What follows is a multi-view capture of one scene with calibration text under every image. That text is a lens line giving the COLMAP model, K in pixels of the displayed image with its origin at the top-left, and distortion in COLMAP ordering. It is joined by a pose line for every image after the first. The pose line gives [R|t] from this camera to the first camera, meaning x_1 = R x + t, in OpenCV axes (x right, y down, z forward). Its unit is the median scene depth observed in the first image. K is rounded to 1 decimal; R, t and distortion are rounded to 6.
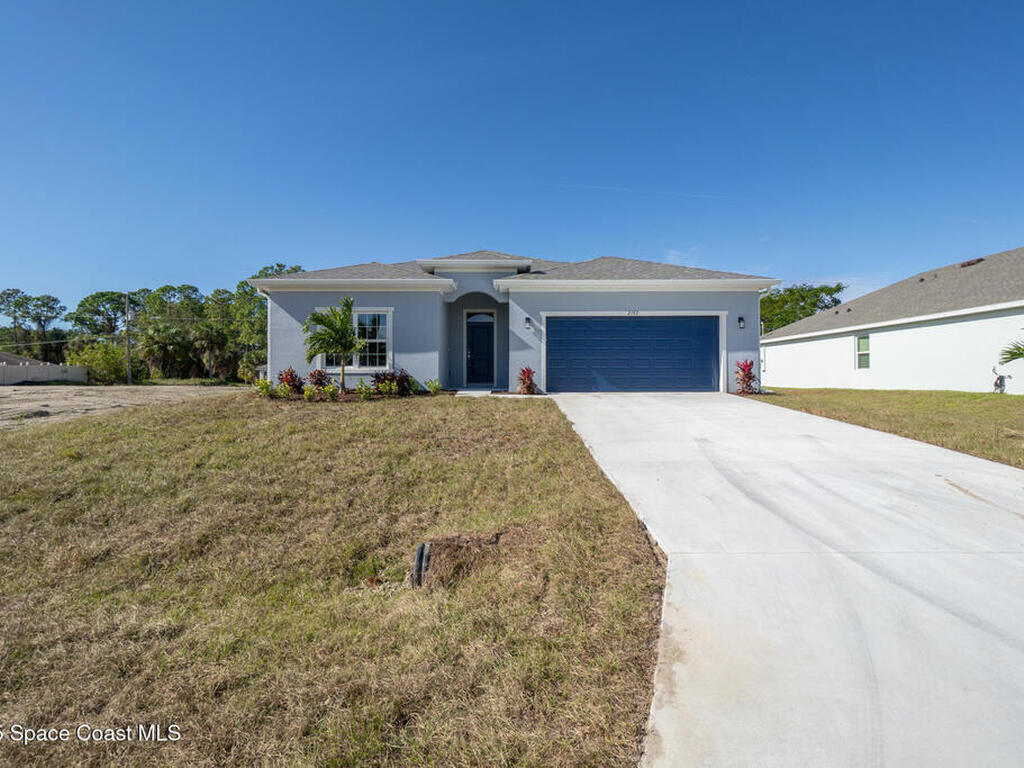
lens RADIAL K [[496.6, 0, 508.2], [0, 496.6, 377.9], [0, 0, 1]] dist [-0.002765, -0.000488]
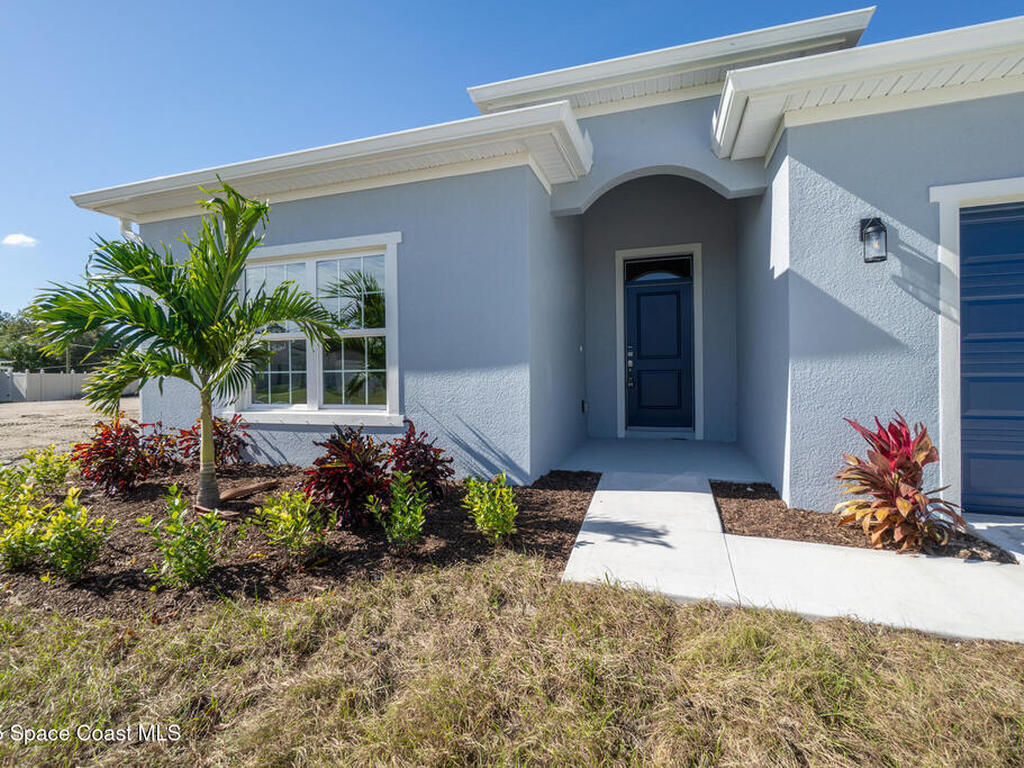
lens RADIAL K [[497.2, 0, 506.0], [0, 497.2, 377.0], [0, 0, 1]] dist [0.000215, 0.002558]
pose [[0.947572, -0.009554, -0.319399, -0.055230], [0.012809, 0.999885, 0.008093, -0.045175], [0.319285, -0.011760, 0.947586, 0.695371]]
